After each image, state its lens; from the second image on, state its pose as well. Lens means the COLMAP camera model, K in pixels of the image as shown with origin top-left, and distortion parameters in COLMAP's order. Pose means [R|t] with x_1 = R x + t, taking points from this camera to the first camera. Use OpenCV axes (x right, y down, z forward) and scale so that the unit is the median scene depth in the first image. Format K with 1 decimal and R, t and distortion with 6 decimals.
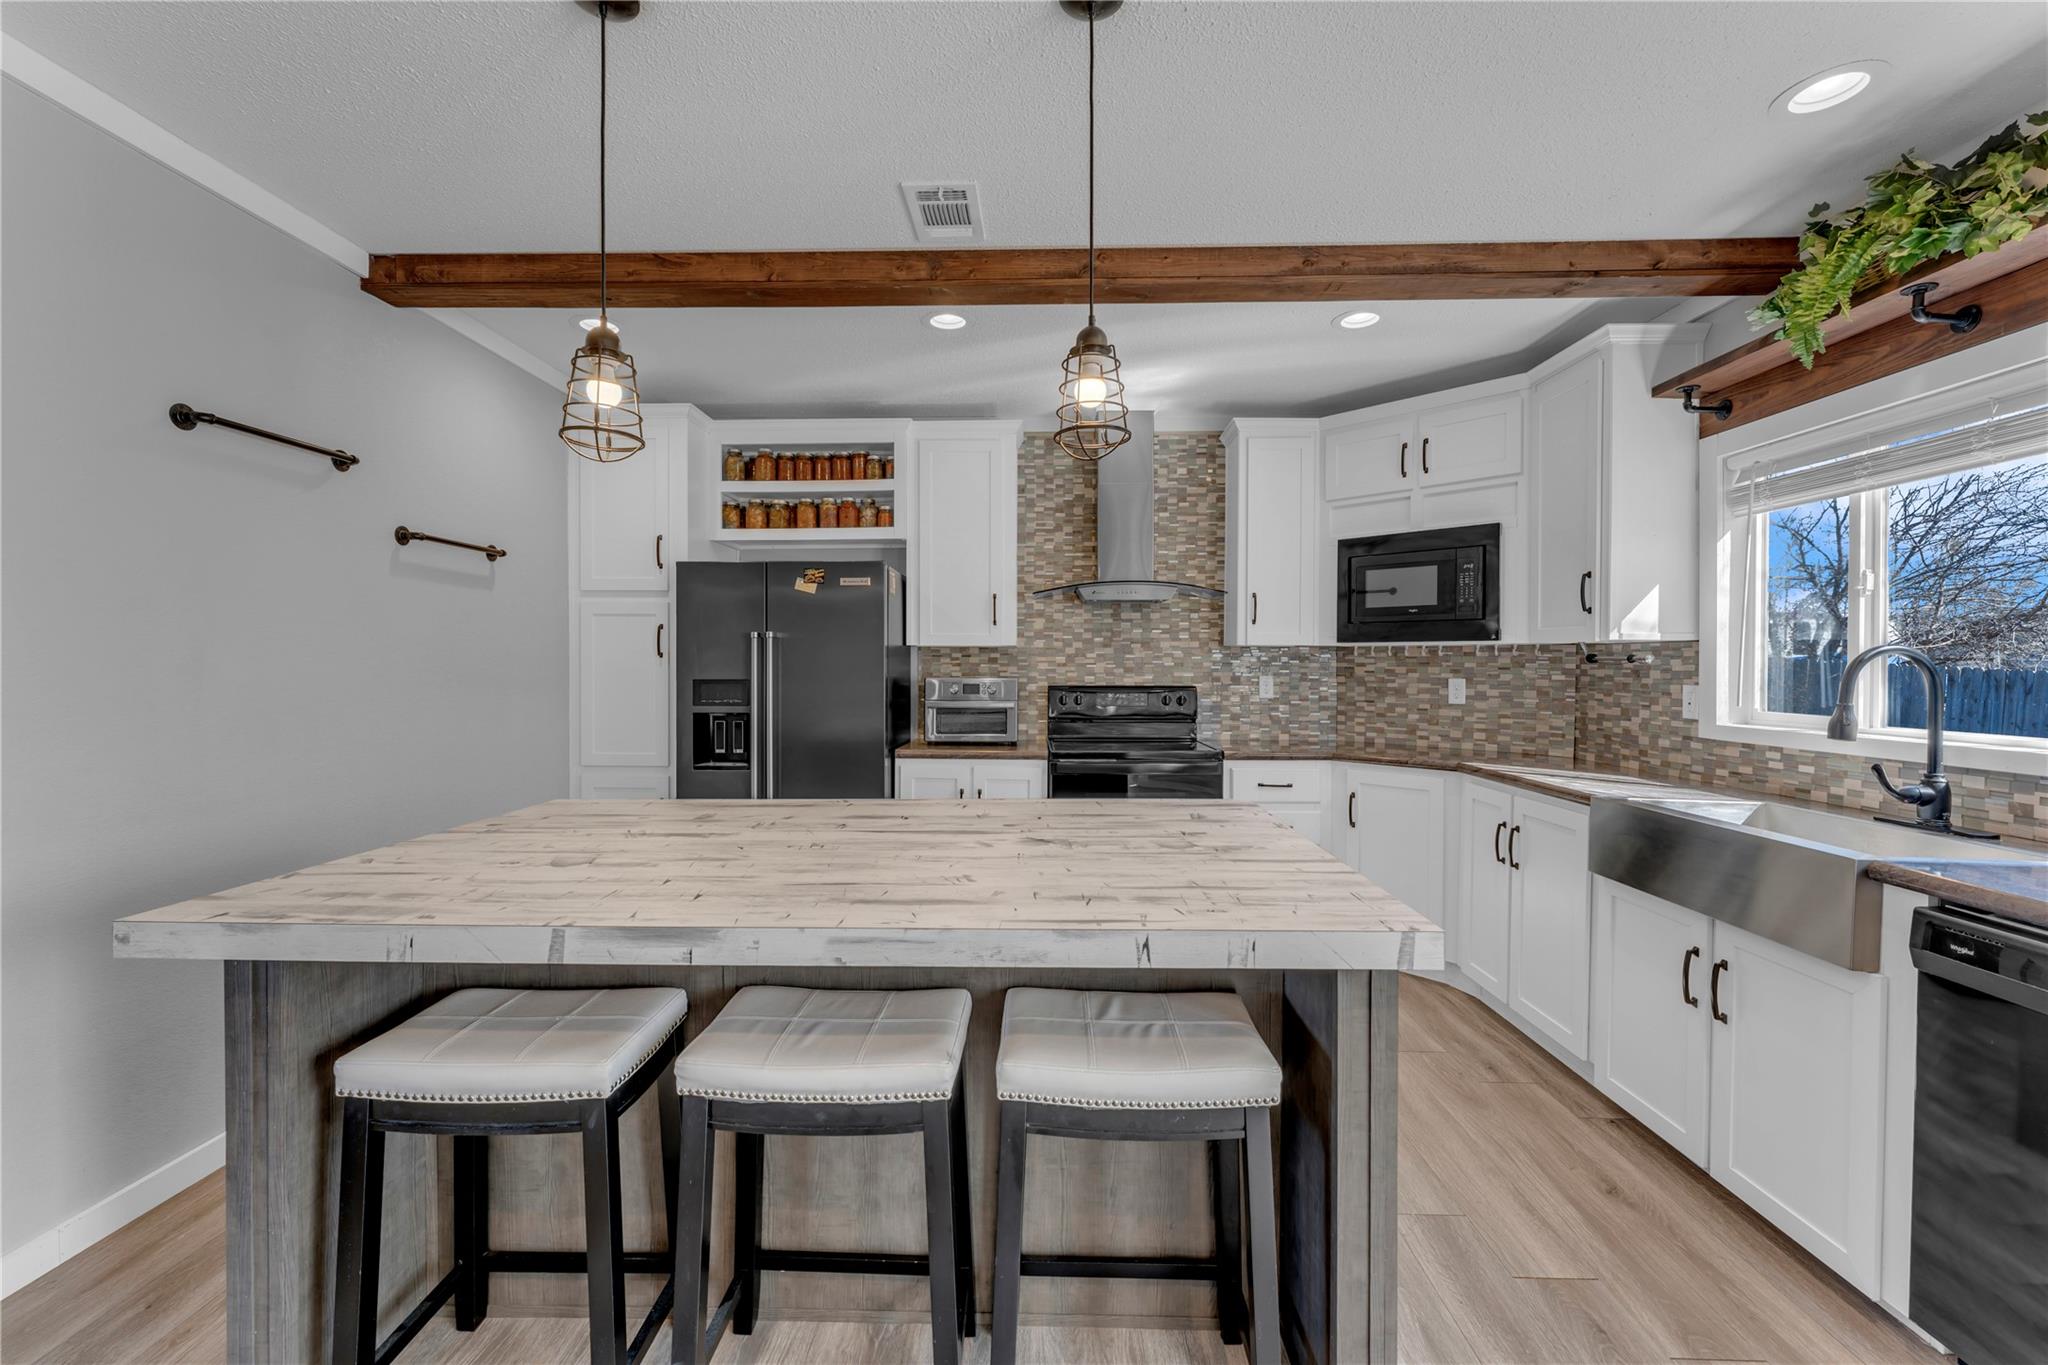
lens RADIAL K [[720.0, 0, 1157.3], [0, 720.0, 674.3], [0, 0, 1]] dist [-0.000042, -0.000072]
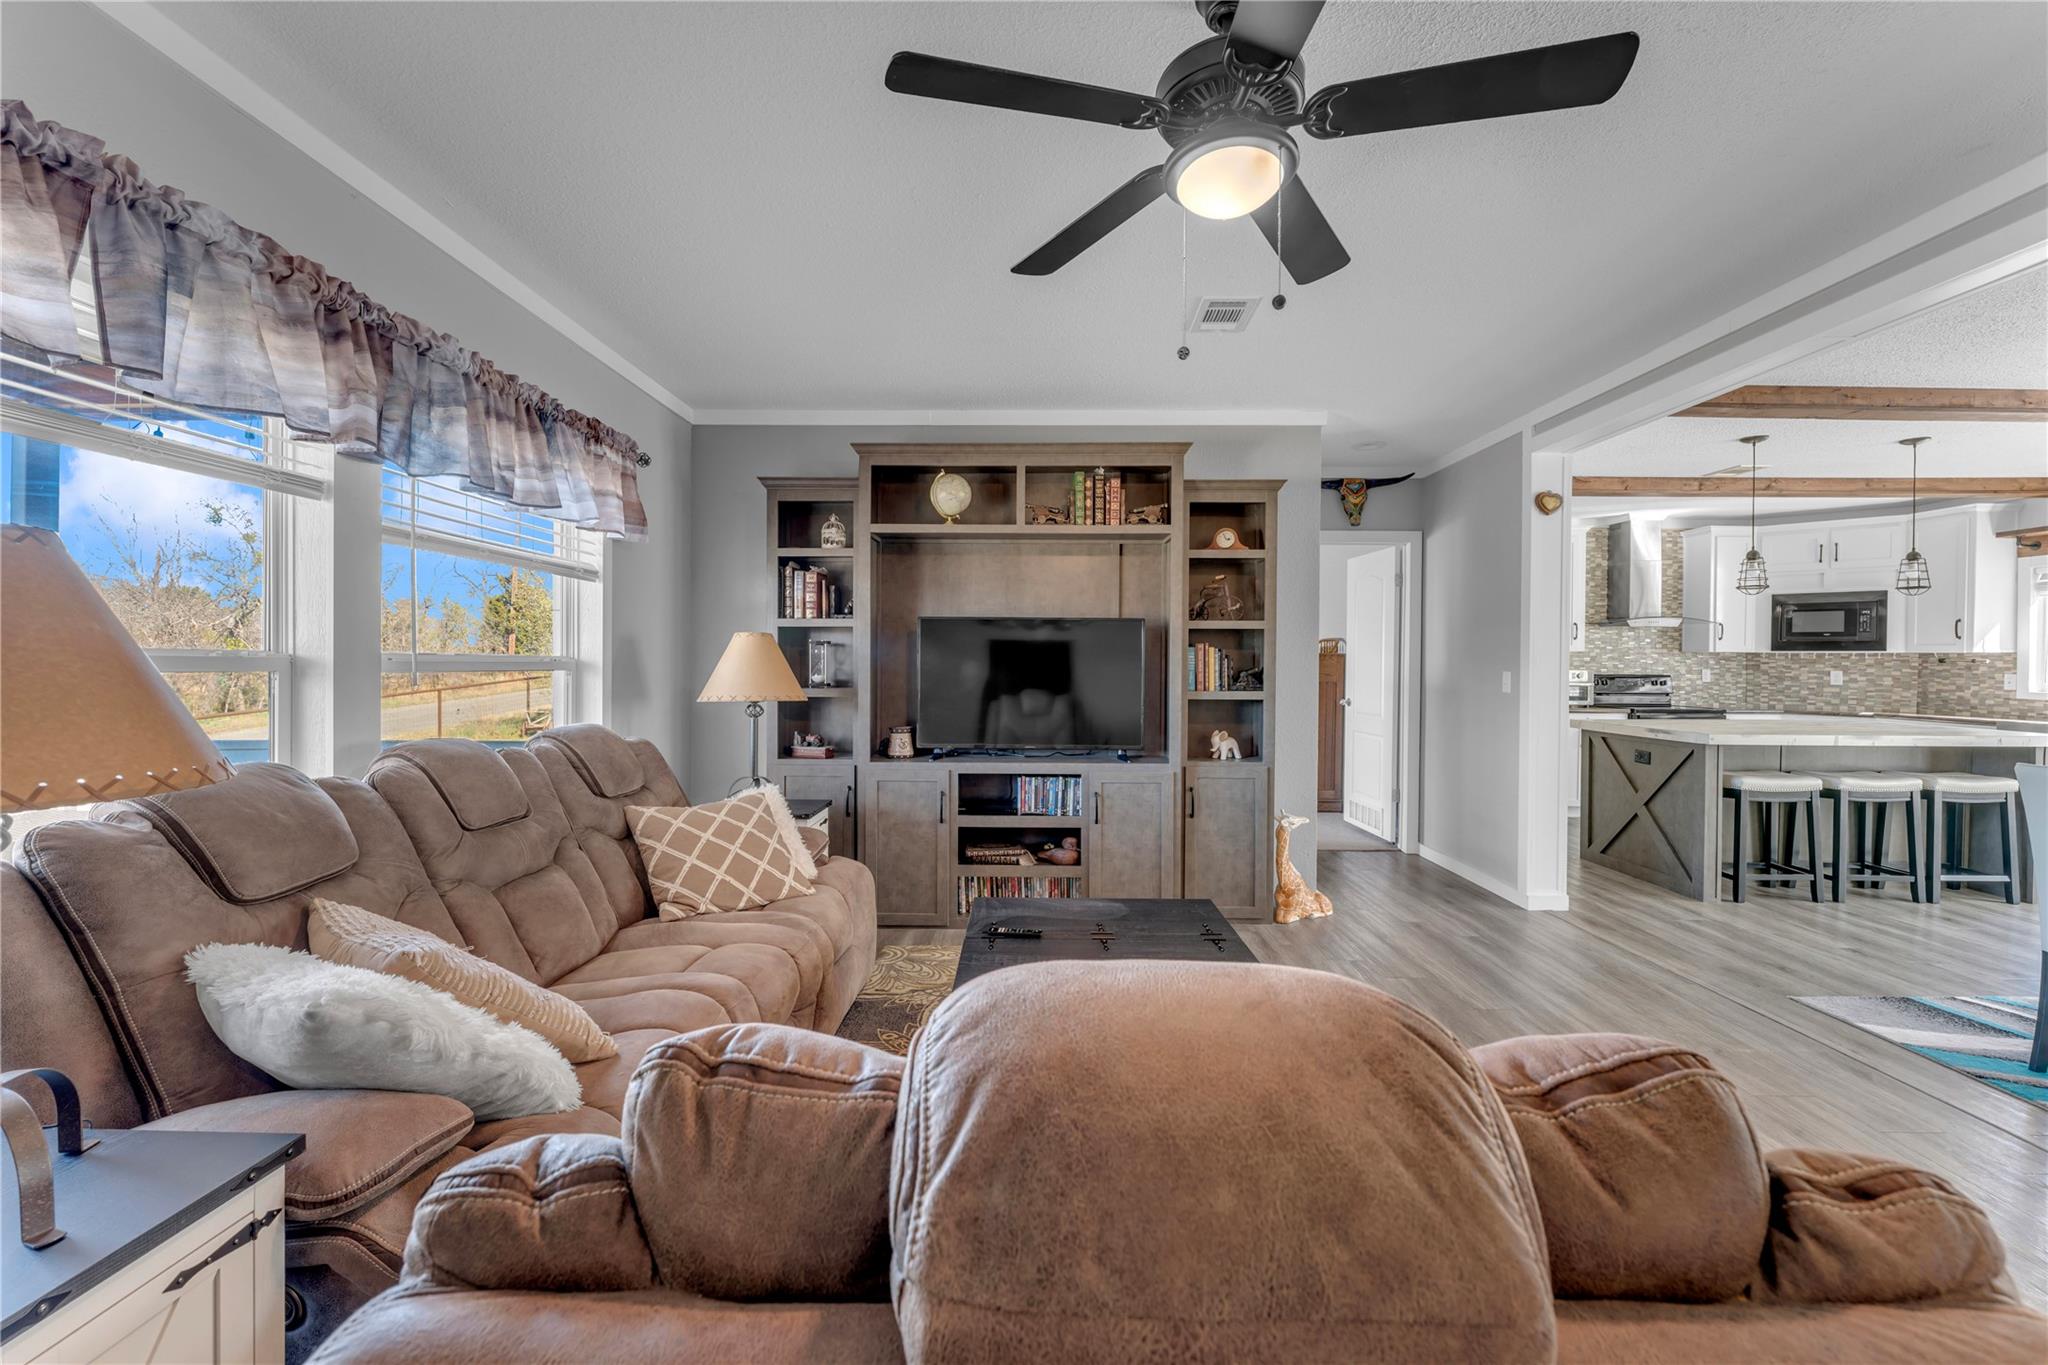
lens RADIAL K [[773.6, 0, 1049.4], [0, 773.6, 668.6], [0, 0, 1]] dist [-0.000564, -0.000340]
pose [[0.999830, 0.004633, 0.017819, -1.684817], [-0.004603, 0.999988, -0.001750, 0.013183], [-0.017827, 0.001668, 0.999840, -0.962637]]
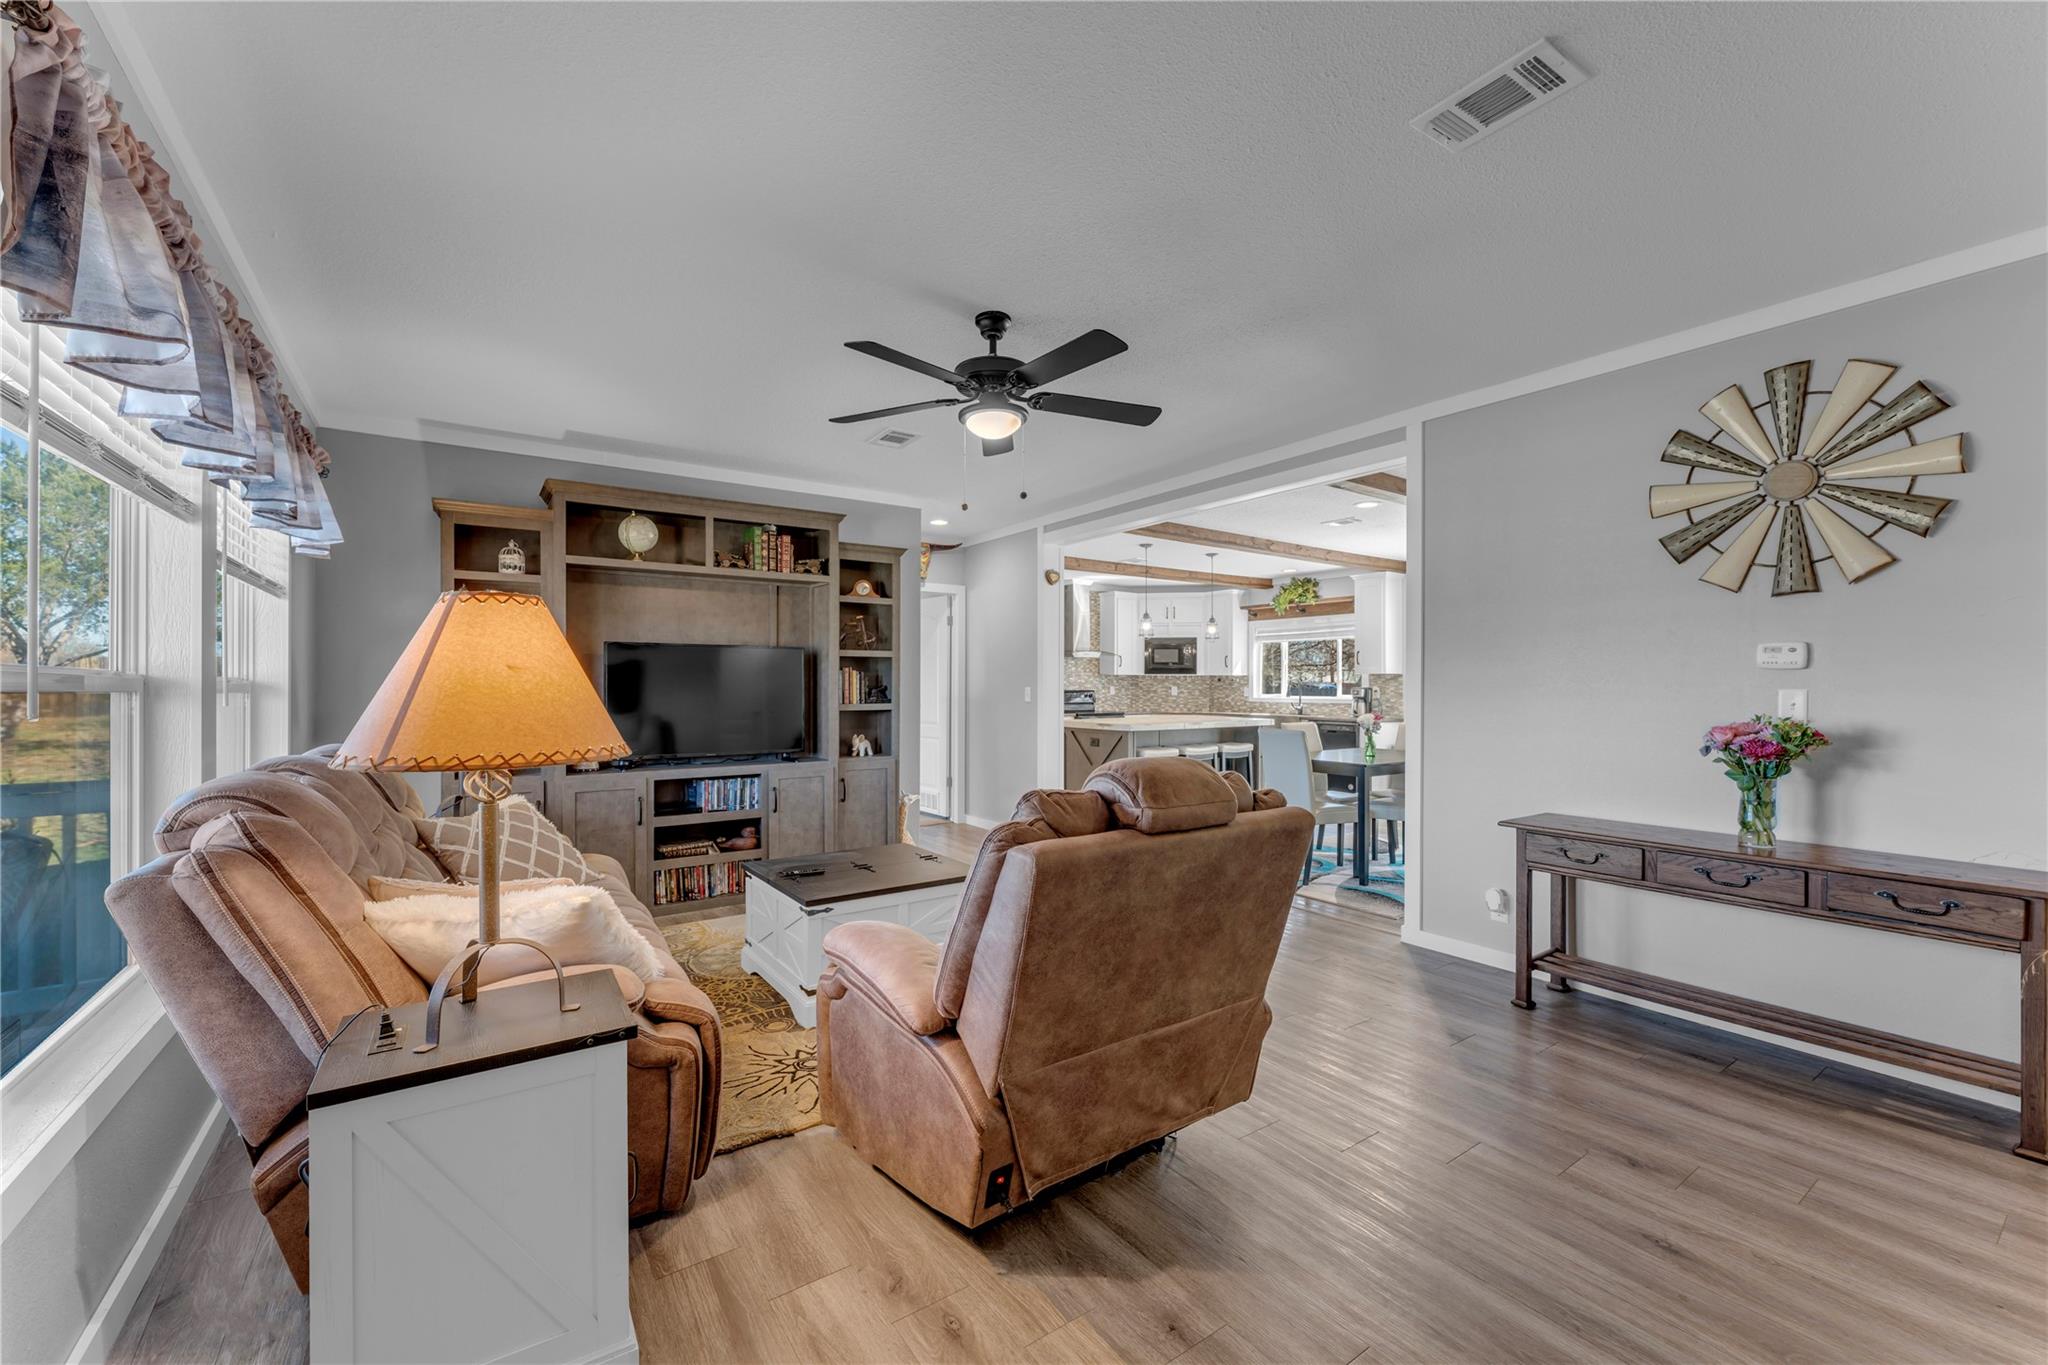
lens RADIAL K [[750.7, 0, 999.5], [0, 750.7, 686.1], [0, 0, 1]] dist [0.000039, -0.000056]
pose [[0.823278, -0.001742, 0.567635, -1.987038], [0.006481, 0.999959, -0.006331, 0.018843], [-0.567601, 0.008890, 0.823256, -1.158405]]
